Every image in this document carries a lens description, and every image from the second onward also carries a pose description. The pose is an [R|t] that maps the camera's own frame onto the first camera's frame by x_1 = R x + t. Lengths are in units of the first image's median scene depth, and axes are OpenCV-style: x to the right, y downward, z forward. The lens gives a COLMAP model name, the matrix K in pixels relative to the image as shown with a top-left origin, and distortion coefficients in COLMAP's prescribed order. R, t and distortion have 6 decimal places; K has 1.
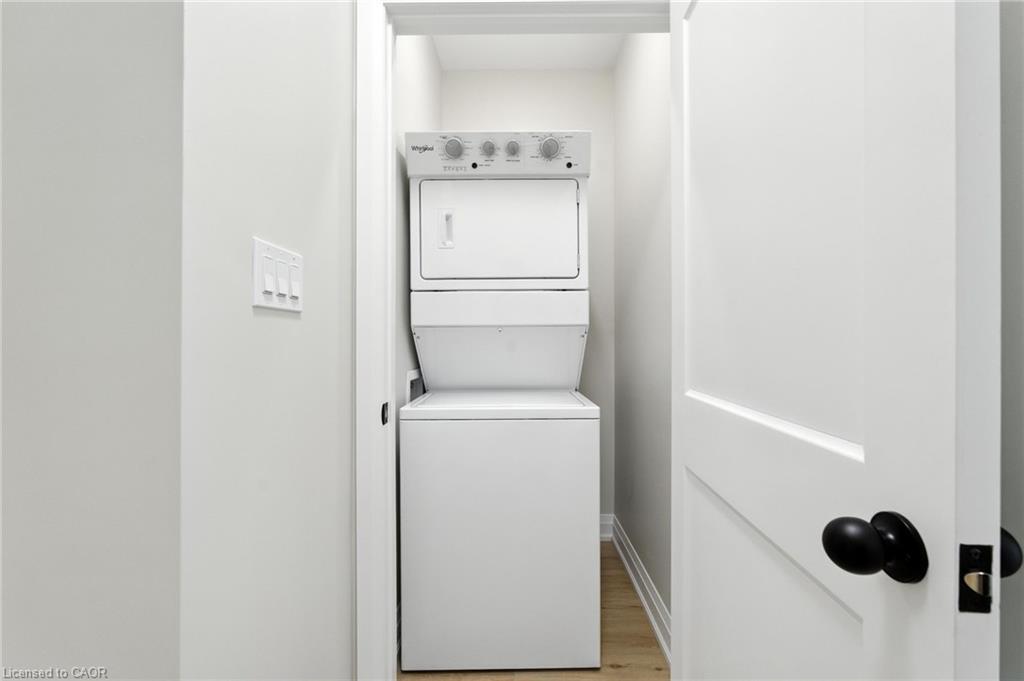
lens RADIAL K [[453.8, 0, 512.0], [0, 453.8, 340.5], [0, 0, 1]] dist [-0.000703, -0.000011]
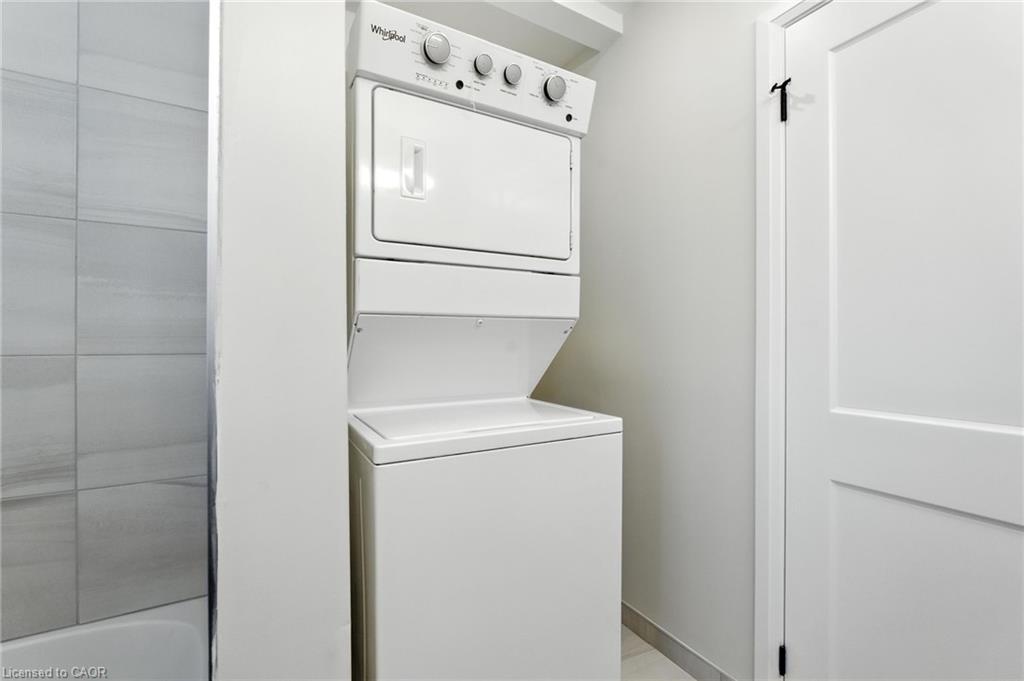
lens RADIAL K [[453.8, 0, 512.0], [0, 453.8, 340.5], [0, 0, 1]] dist [-0.000703, -0.000011]
pose [[0.867931, 0.003100, 0.496675, -0.350876], [-0.003775, 0.999993, 0.000356, 0.006399], [-0.496670, -0.002184, 0.867937, 0.348873]]
